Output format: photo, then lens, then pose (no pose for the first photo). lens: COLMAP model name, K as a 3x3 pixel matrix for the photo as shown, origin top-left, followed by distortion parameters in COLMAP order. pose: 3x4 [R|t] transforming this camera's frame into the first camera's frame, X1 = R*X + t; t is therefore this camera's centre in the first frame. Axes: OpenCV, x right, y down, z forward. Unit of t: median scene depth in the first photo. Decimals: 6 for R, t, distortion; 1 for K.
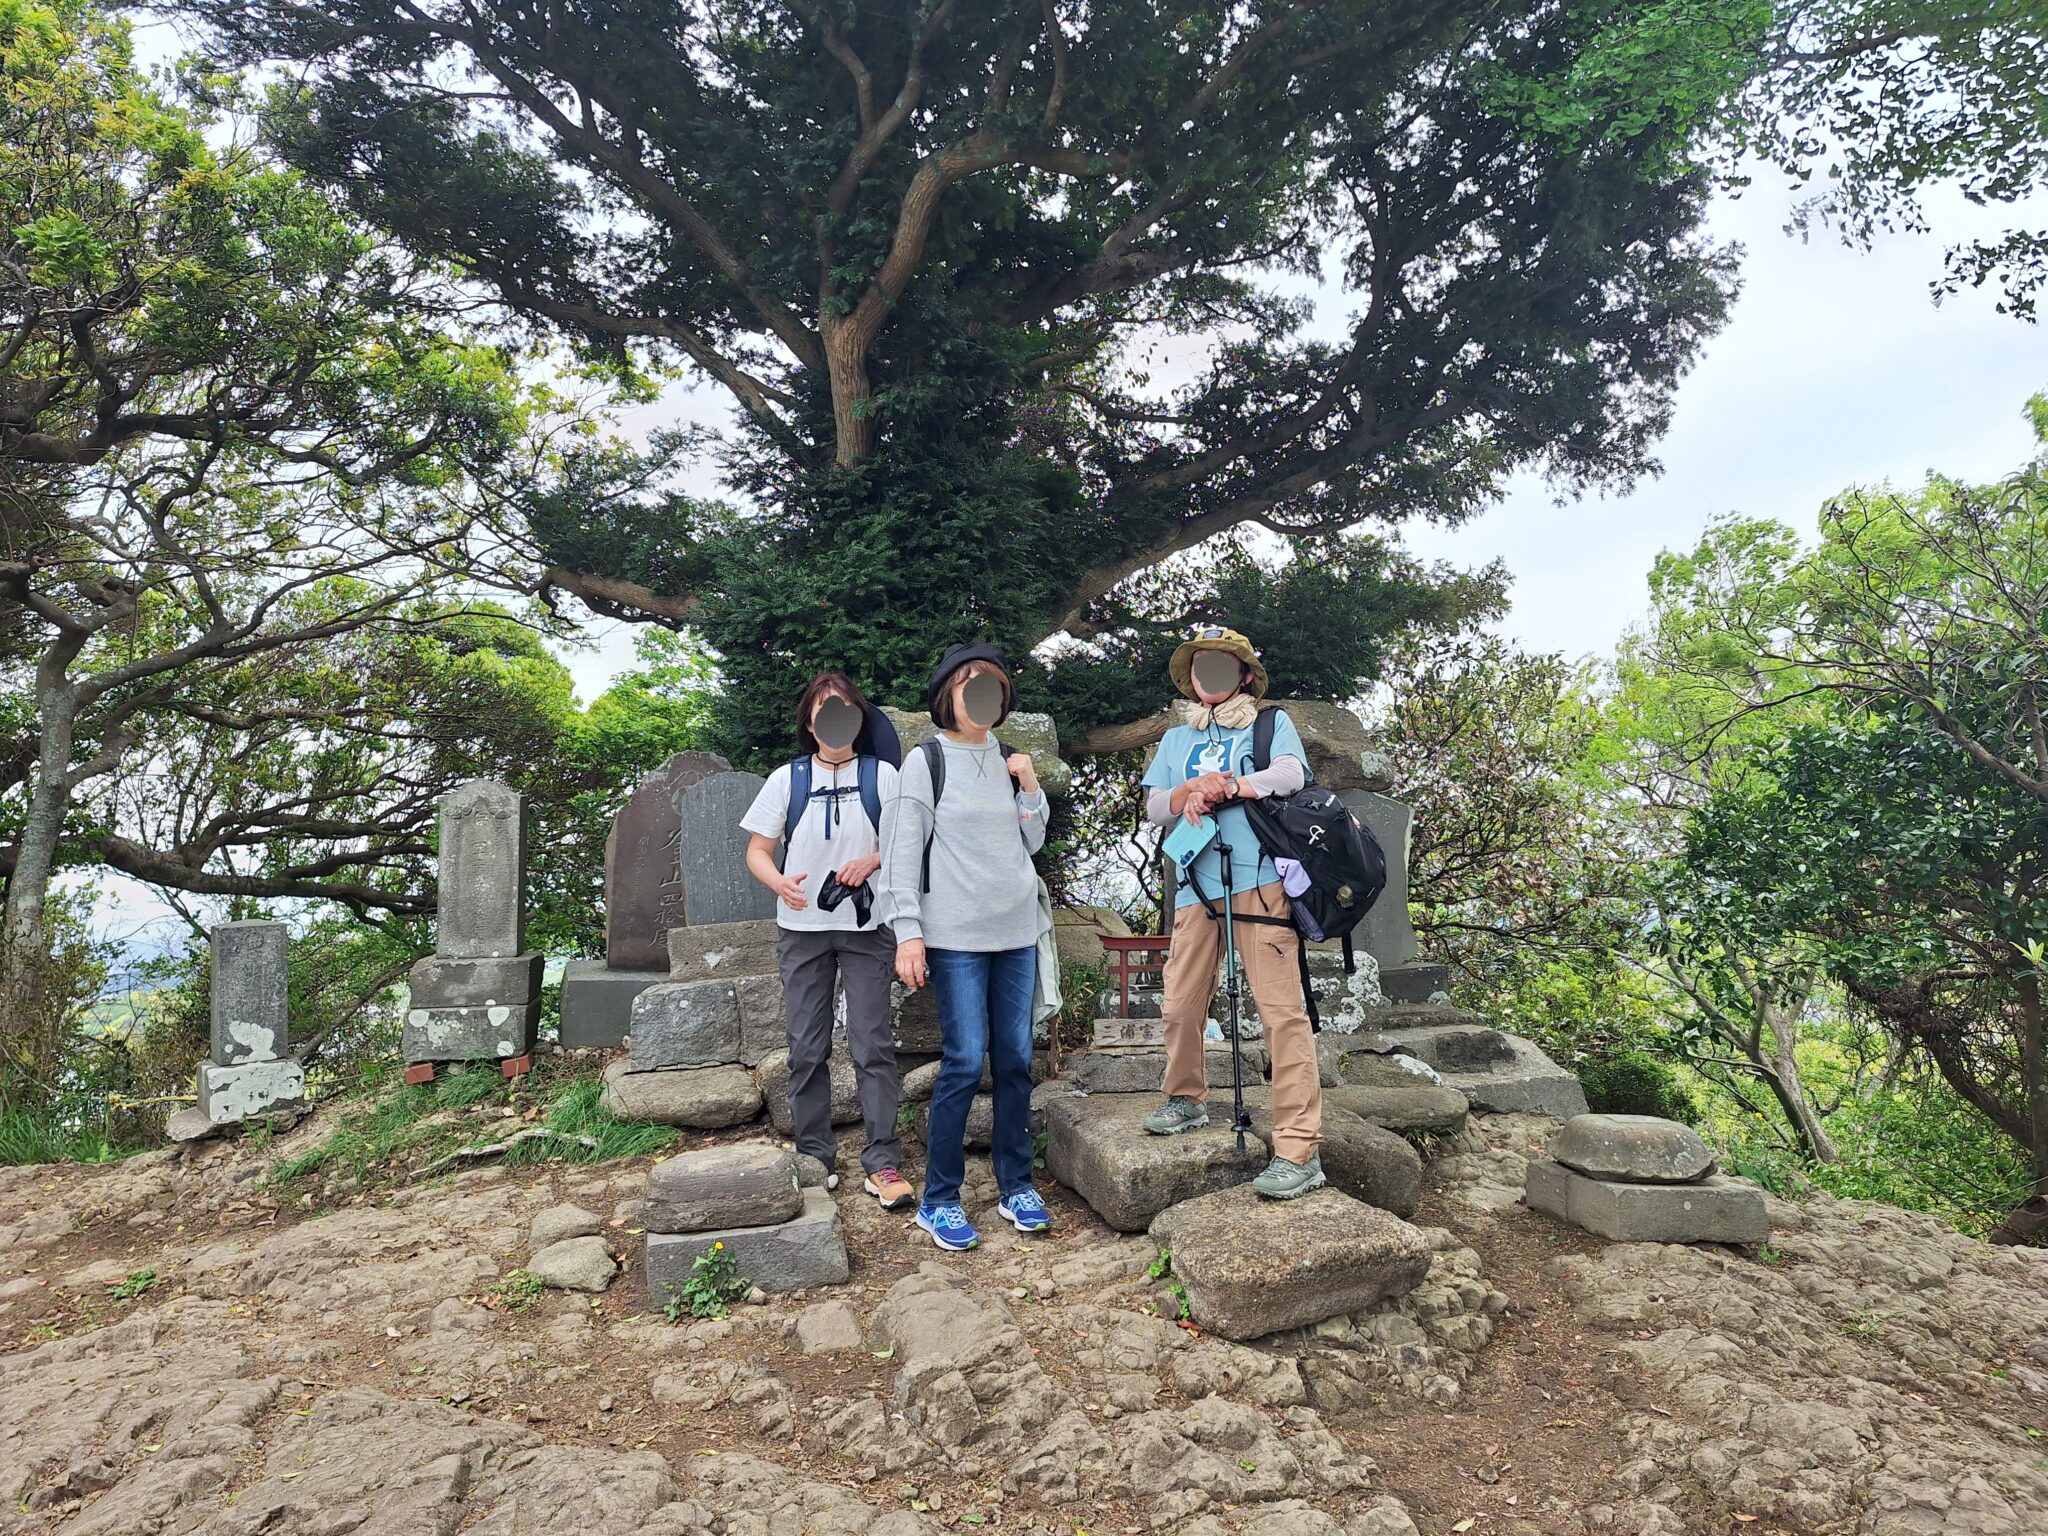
lens RADIAL K [[1361.8, 0, 1024.0], [0, 1361.8, 768.0], [0, 0, 1]] dist [0.076874, -0.089637]
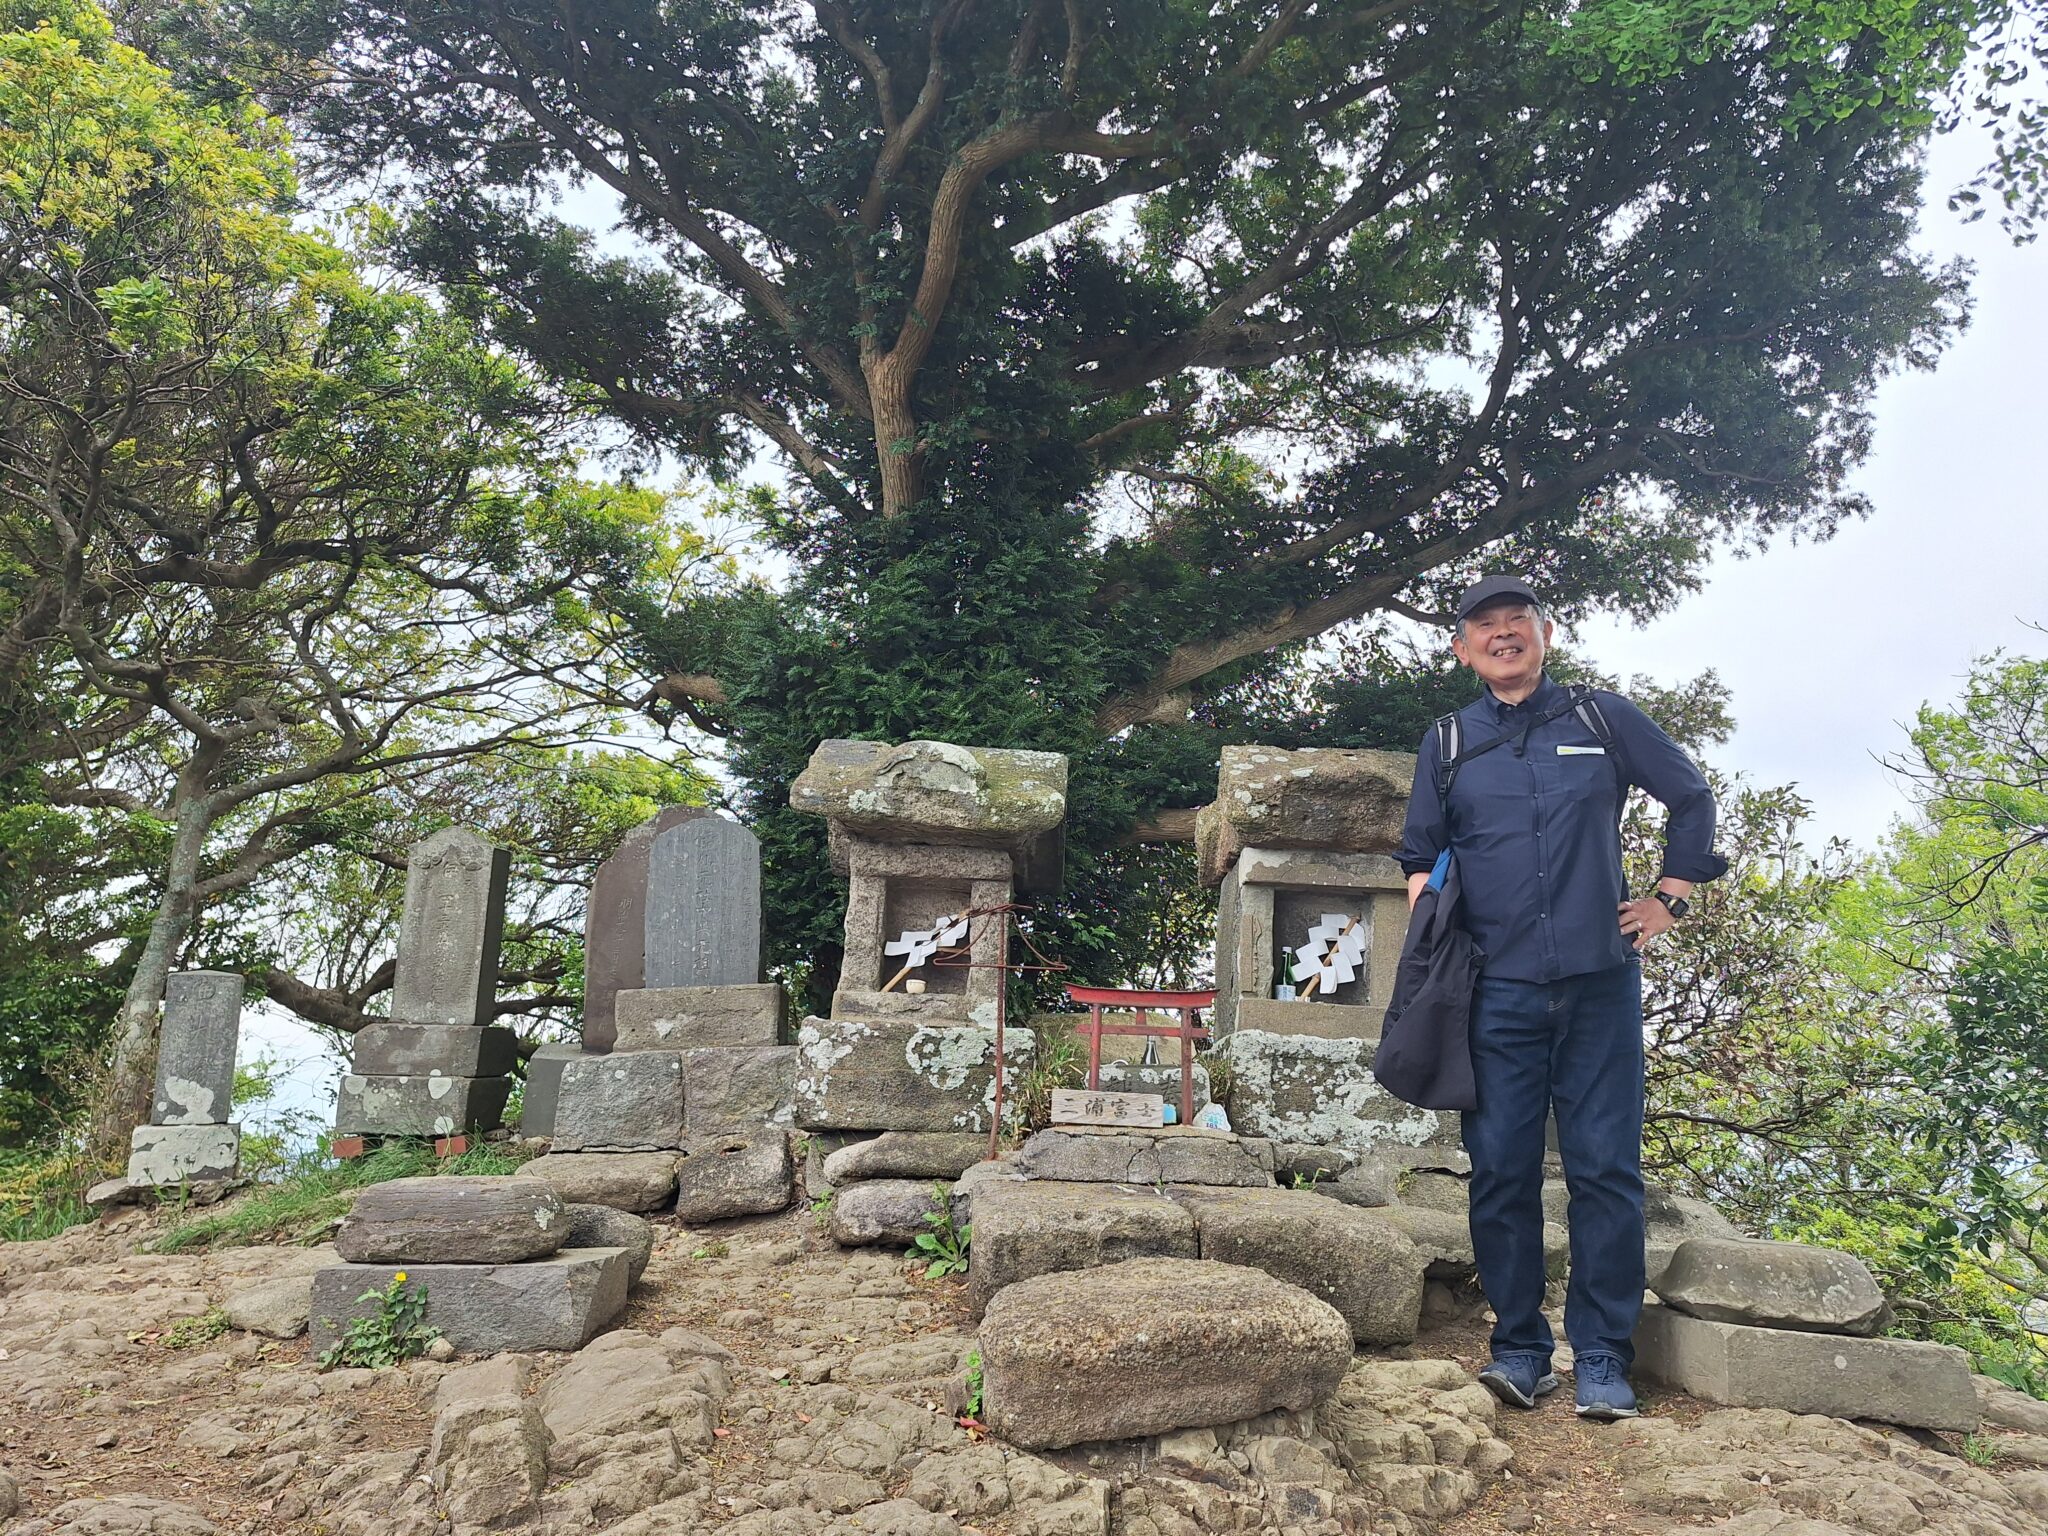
lens RADIAL K [[1390.2, 0, 1025.7], [0, 1390.2, 791.6], [0, 0, 1]] dist [0.051022, -0.059490]
pose [[0.984763, 0.008063, -0.173716, 0.145938], [-0.032777, 0.989627, -0.139874, 0.106702], [0.170786, 0.143436, 0.974812, 0.159640]]
